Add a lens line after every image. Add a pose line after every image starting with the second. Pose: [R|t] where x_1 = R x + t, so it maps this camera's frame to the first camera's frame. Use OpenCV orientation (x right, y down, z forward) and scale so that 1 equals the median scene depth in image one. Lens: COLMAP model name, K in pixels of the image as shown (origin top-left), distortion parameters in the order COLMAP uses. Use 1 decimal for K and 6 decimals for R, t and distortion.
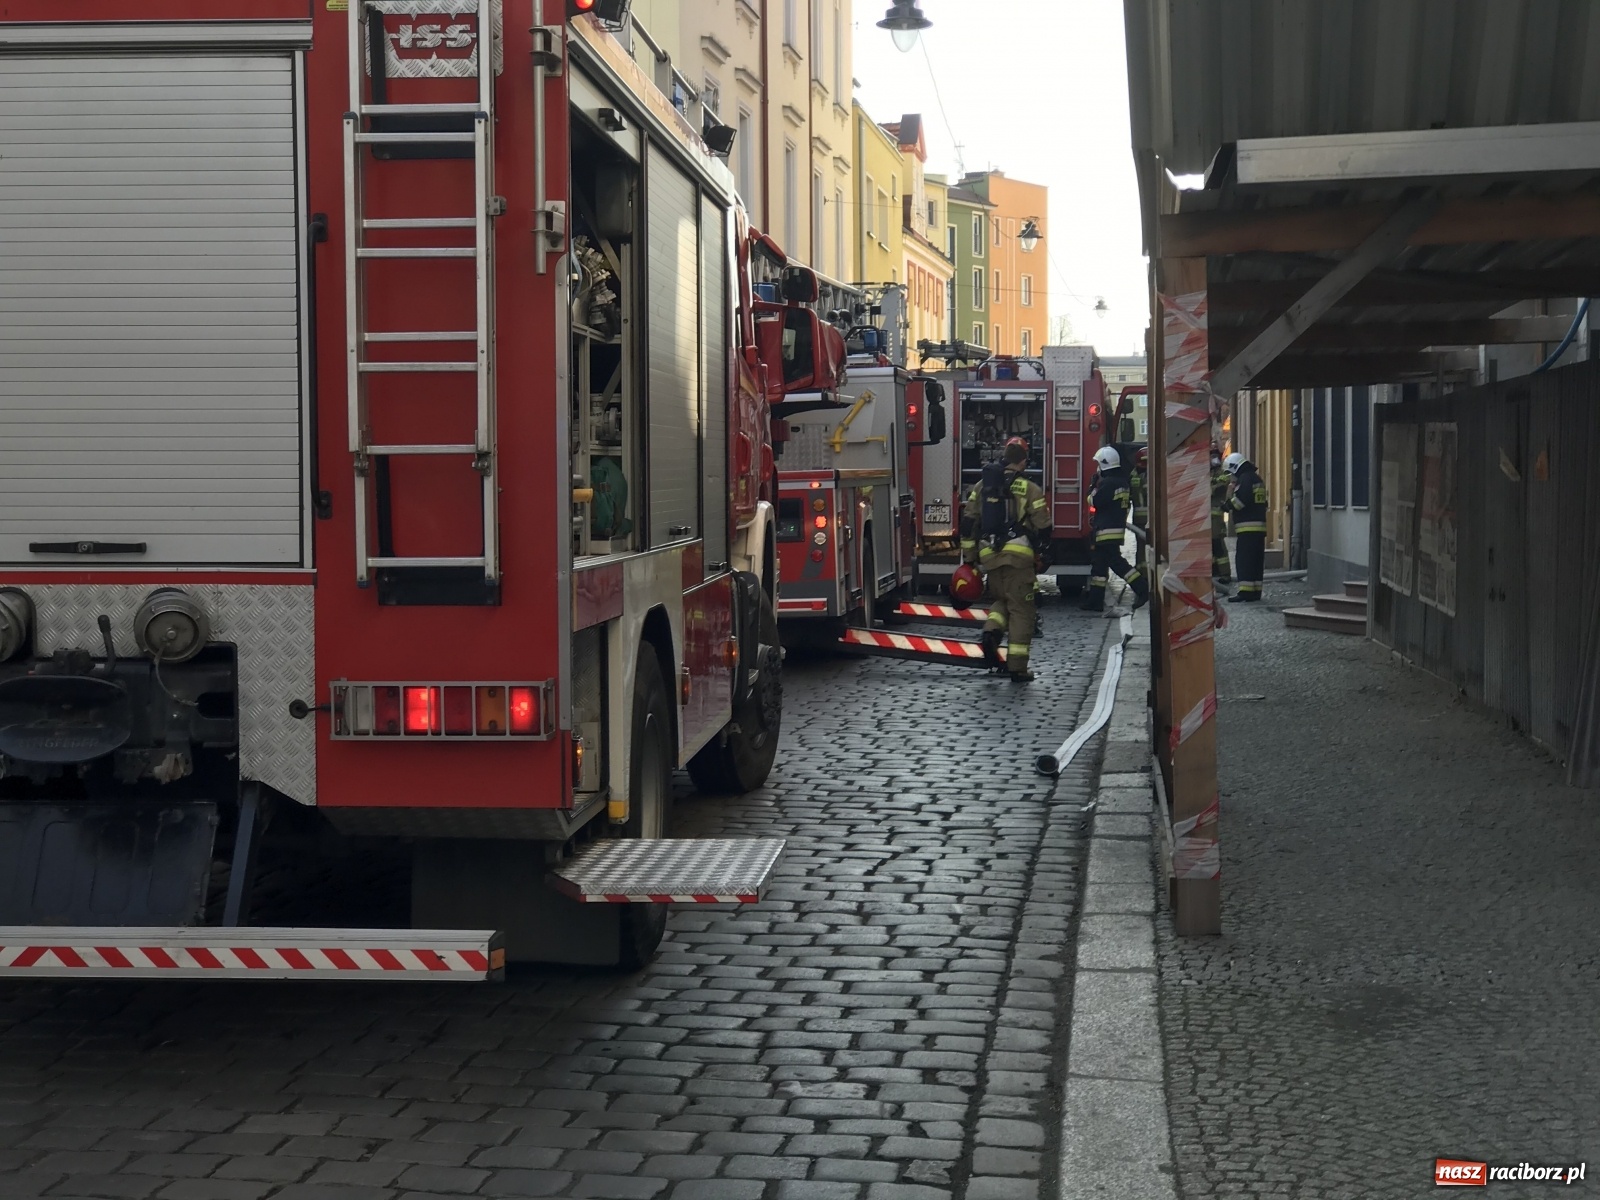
lens RADIAL K [[2087.1, 0, 800.0], [0, 2087.1, 600.0], [0, 0, 1]] dist [0.024645, 0.344876]
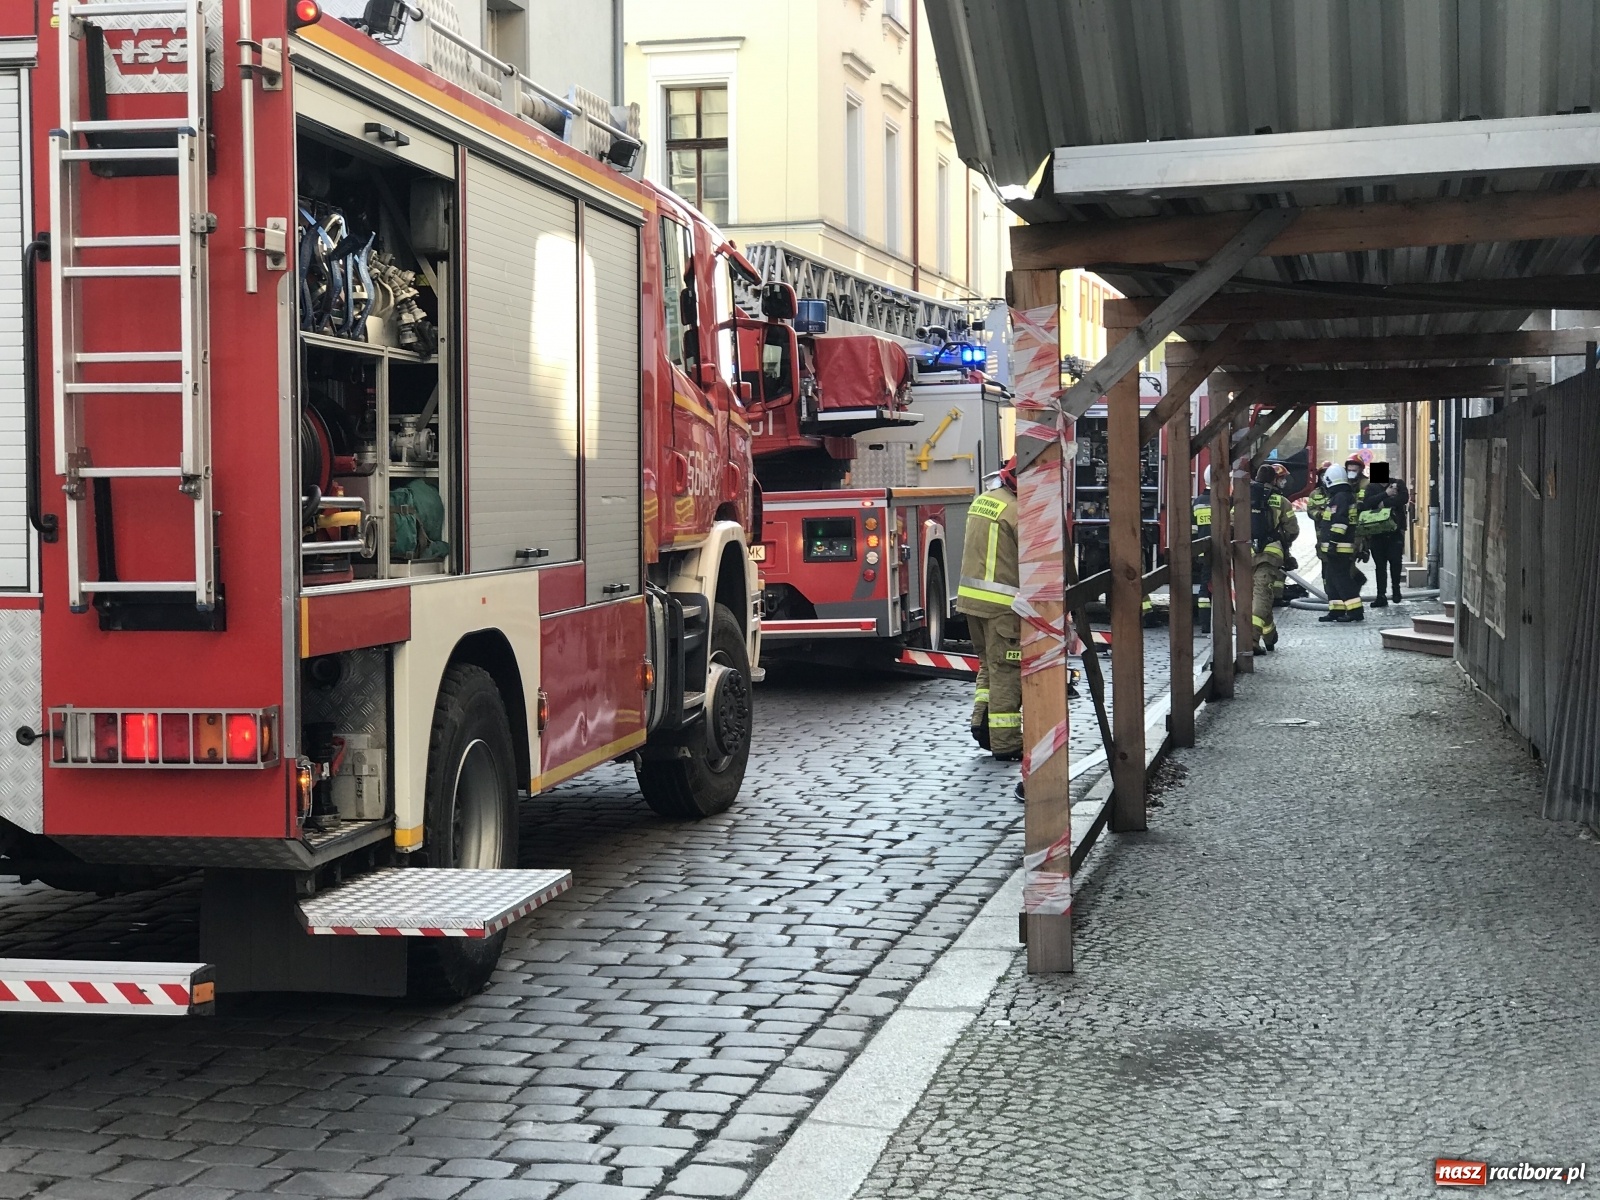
lens RADIAL K [[2094.1, 0, 799.3], [0, 2094.1, 607.9], [0, 0, 1]] dist [0.078661, -0.000570]
pose [[0.997162, 0.001607, -0.075267, 0.182448], [-0.001981, 0.999986, -0.004893, -0.003518], [0.075258, 0.005028, 0.997151, 0.031957]]
